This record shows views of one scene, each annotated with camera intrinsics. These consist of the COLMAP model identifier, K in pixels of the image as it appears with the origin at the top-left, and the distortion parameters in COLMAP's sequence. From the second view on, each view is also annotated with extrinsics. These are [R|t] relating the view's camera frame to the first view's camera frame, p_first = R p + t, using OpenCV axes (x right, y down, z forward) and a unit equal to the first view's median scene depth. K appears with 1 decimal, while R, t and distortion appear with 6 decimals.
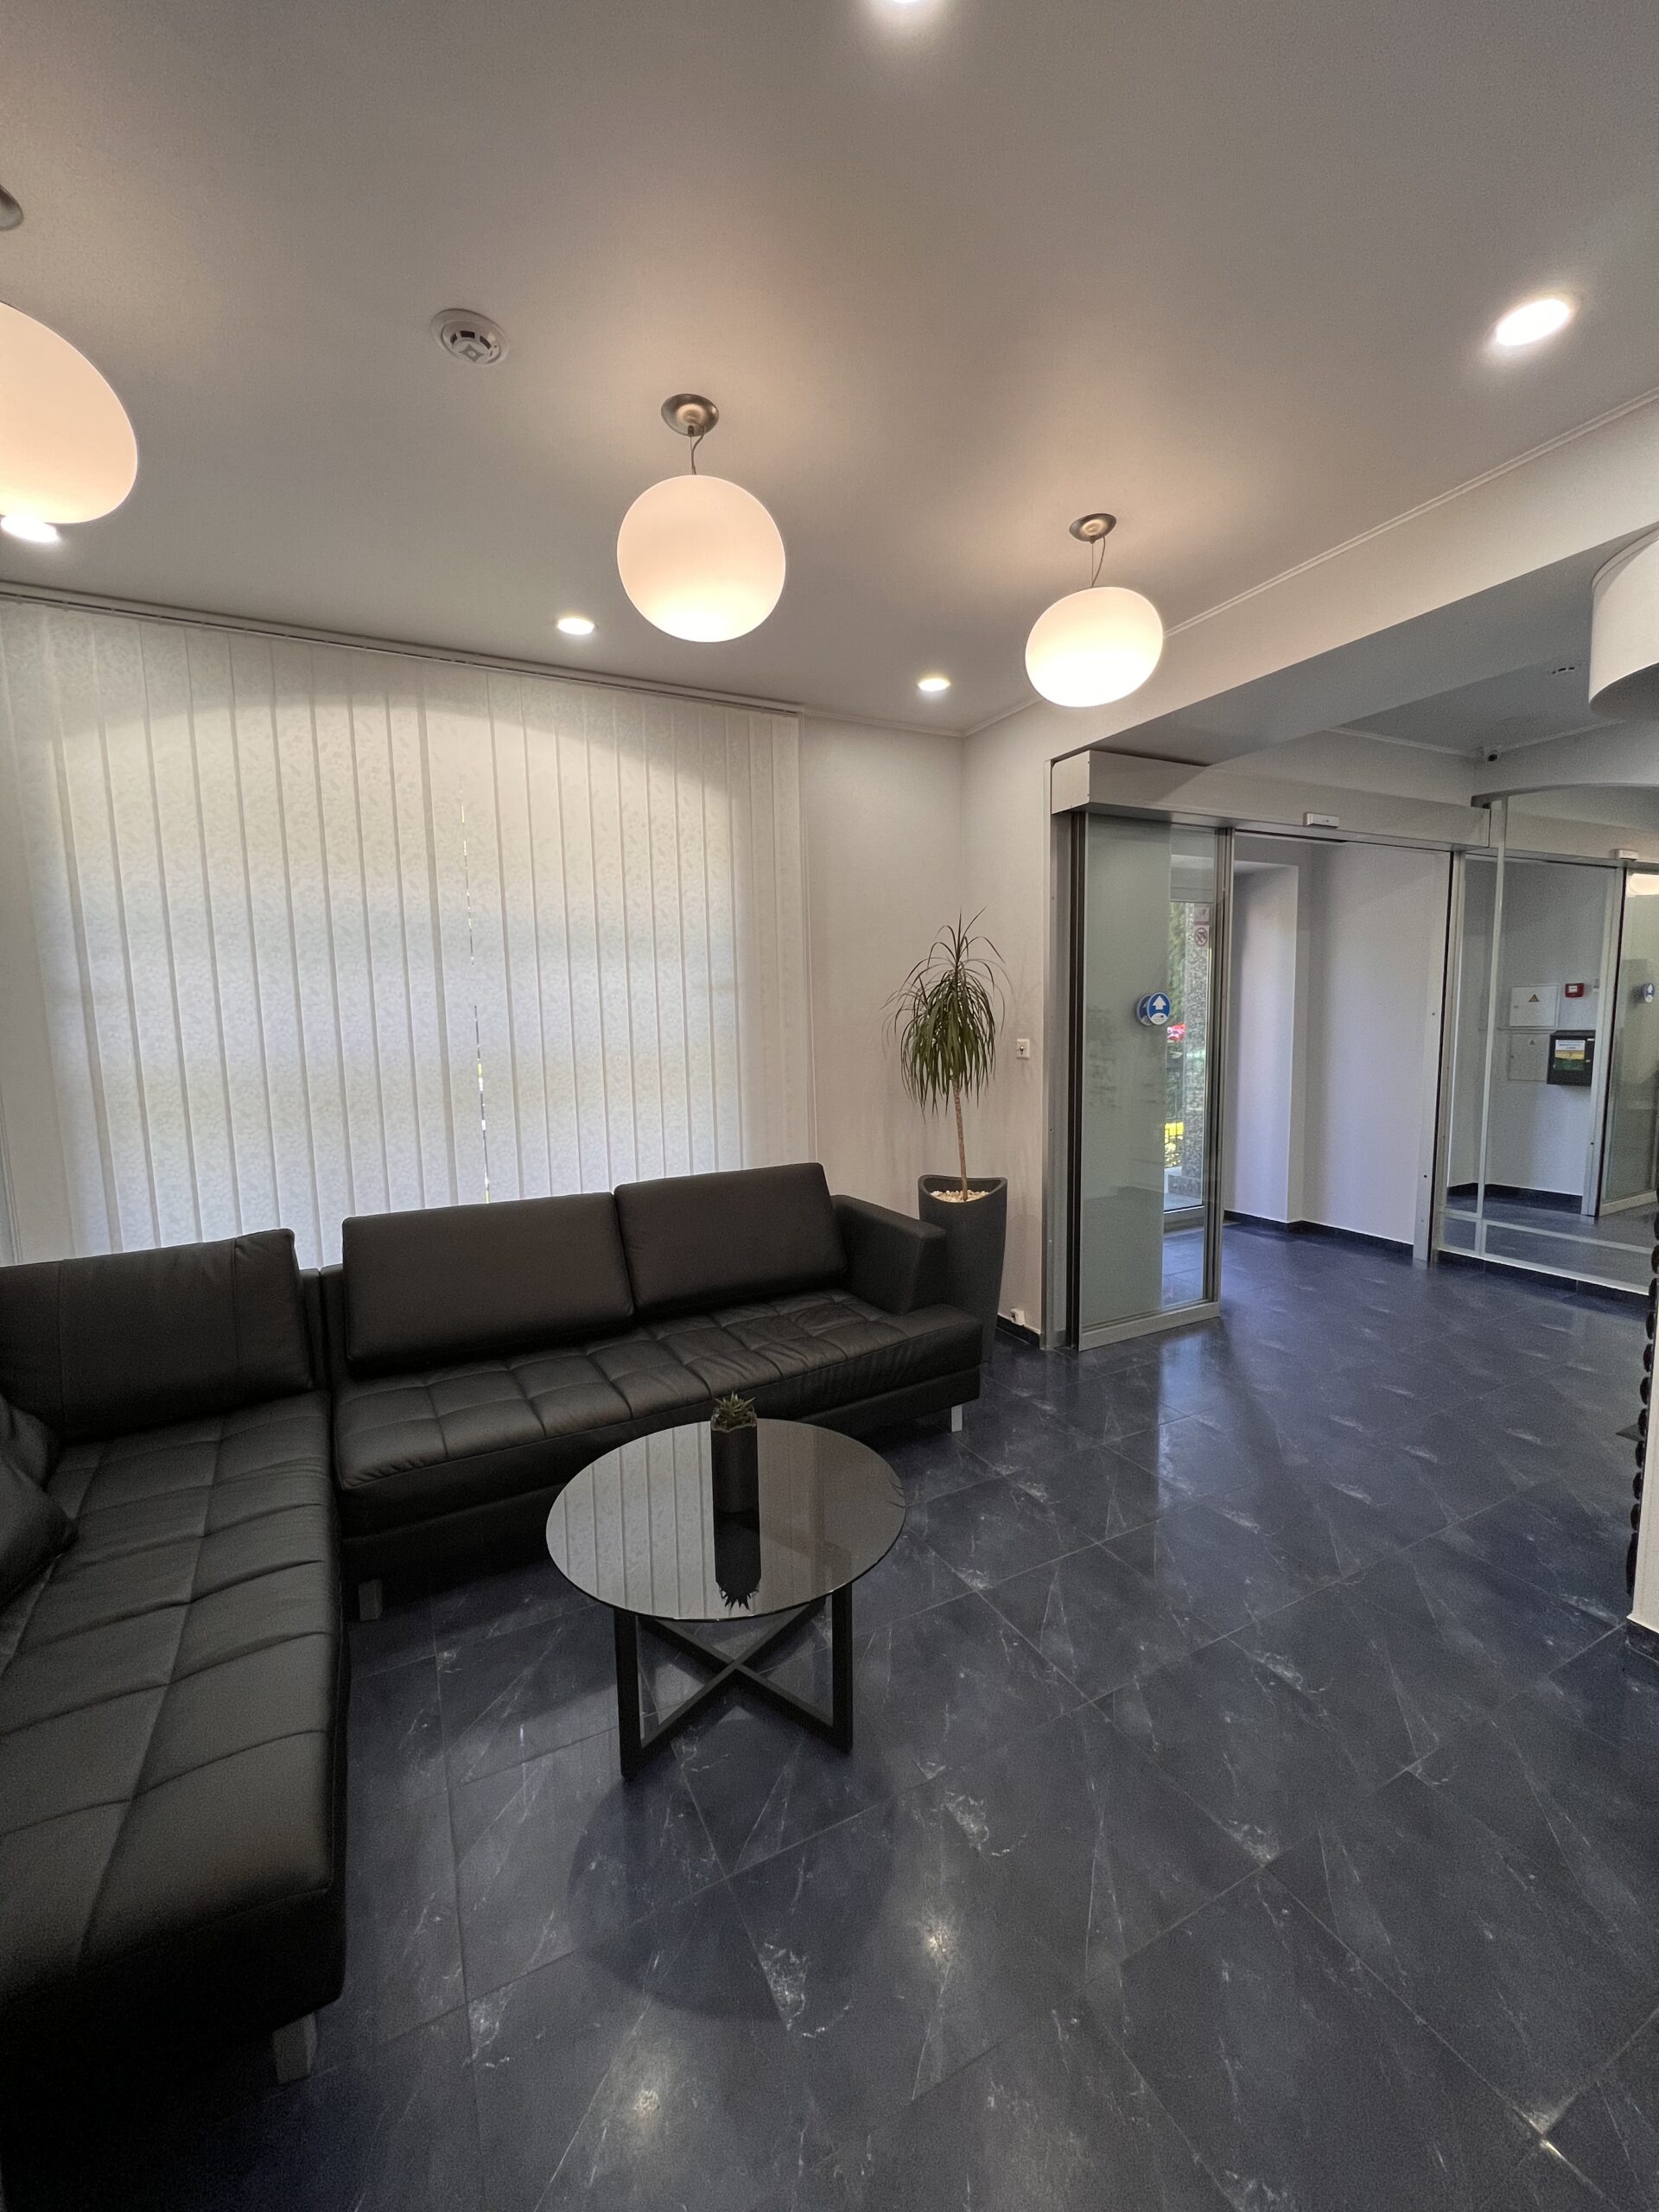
lens RADIAL K [[883.7, 0, 826.5], [0, 883.7, 1106.1], [0, 0, 1]] dist [0.000789, 0.000348]
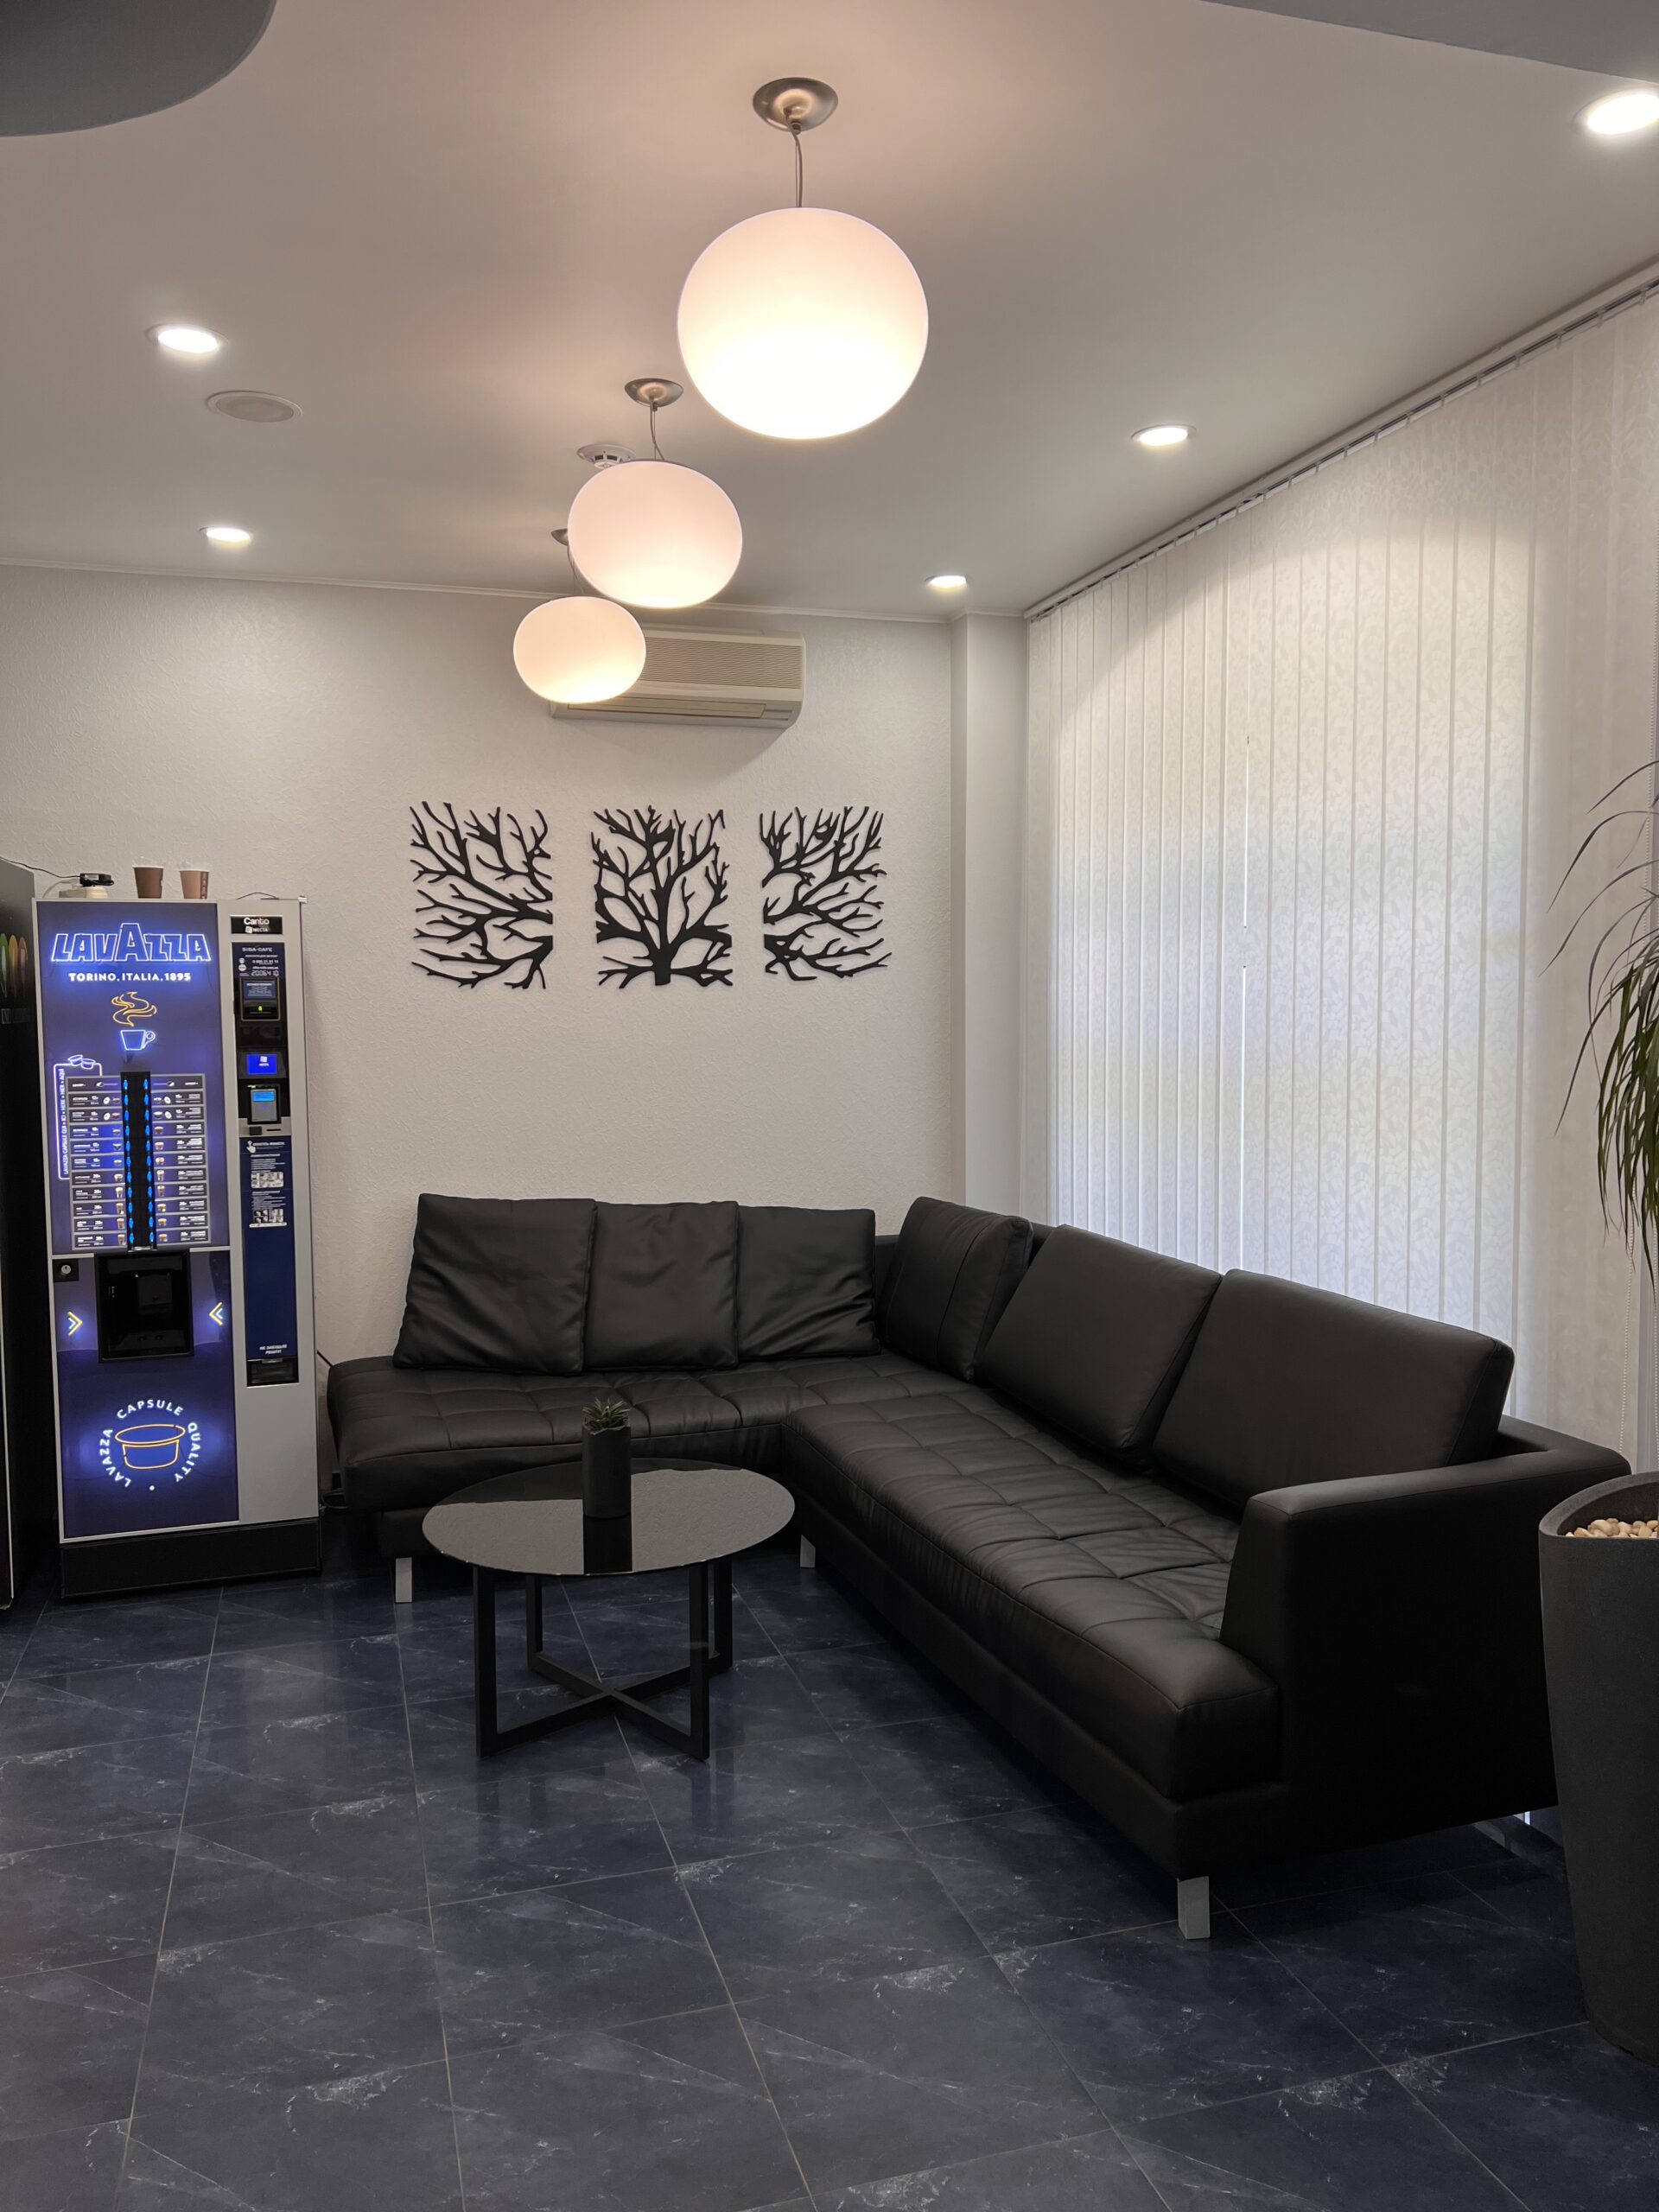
lens RADIAL K [[1671.5, 0, 829.0], [0, 1671.5, 1110.0], [0, 0, 1]] dist [0.016218, -0.001307]
pose [[-0.176094, 0.083405, -0.980834, 0.935040], [-0.093142, 0.990522, 0.100951, -0.111311], [0.979957, 0.109134, -0.166656, 0.875474]]
